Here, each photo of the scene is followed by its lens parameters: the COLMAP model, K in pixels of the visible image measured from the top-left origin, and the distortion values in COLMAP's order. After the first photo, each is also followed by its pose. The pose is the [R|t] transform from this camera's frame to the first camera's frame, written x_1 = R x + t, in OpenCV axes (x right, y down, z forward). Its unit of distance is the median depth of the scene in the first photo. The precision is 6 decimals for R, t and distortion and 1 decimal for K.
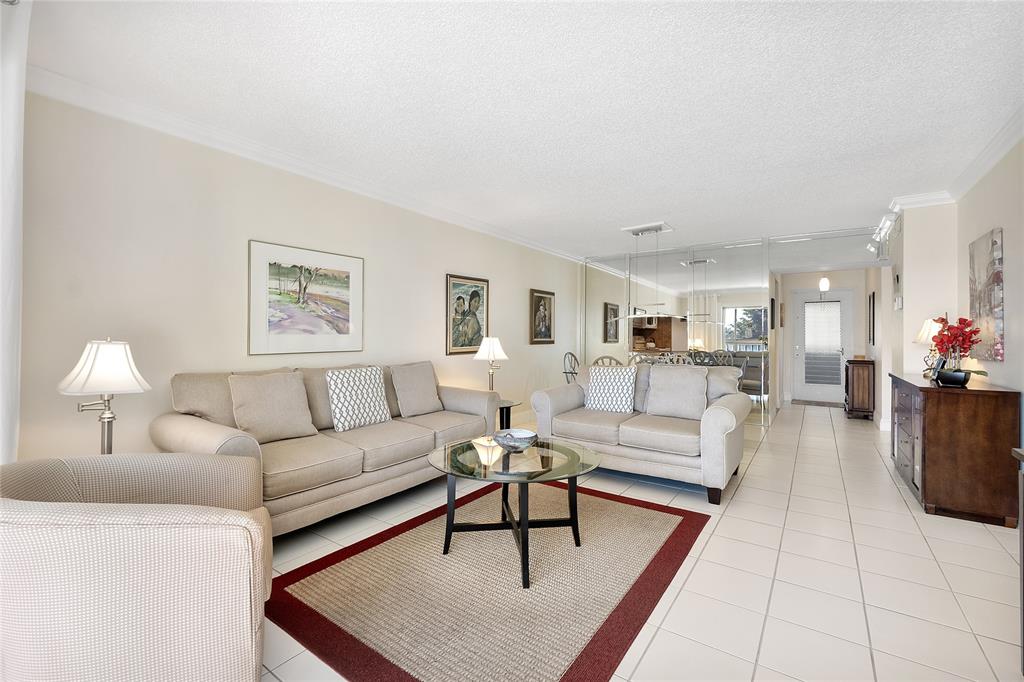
lens RADIAL K [[435.9, 0, 517.1], [0, 435.9, 336.8], [0, 0, 1]] dist [-0.002789, -0.000535]
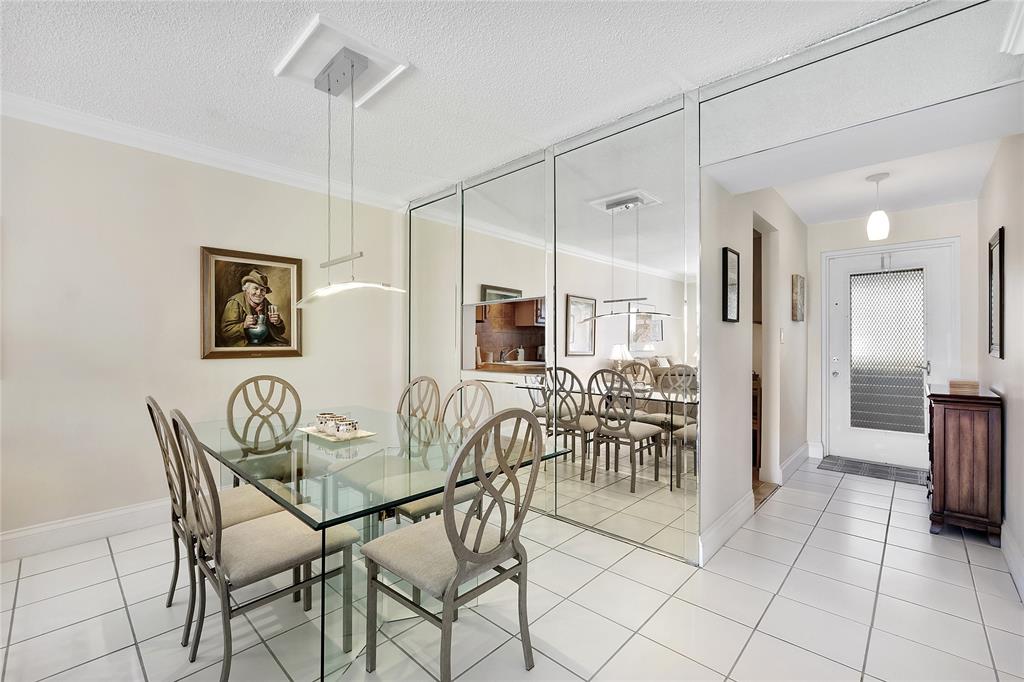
lens RADIAL K [[434.9, 0, 516.1], [0, 434.9, 340.5], [0, 0, 1]] dist [-0.004647, -0.000707]
pose [[0.989012, -0.007375, -0.147651, 0.424536], [0.007767, 0.999968, 0.002072, -0.002075], [0.147631, -0.003196, 0.989037, 0.526499]]
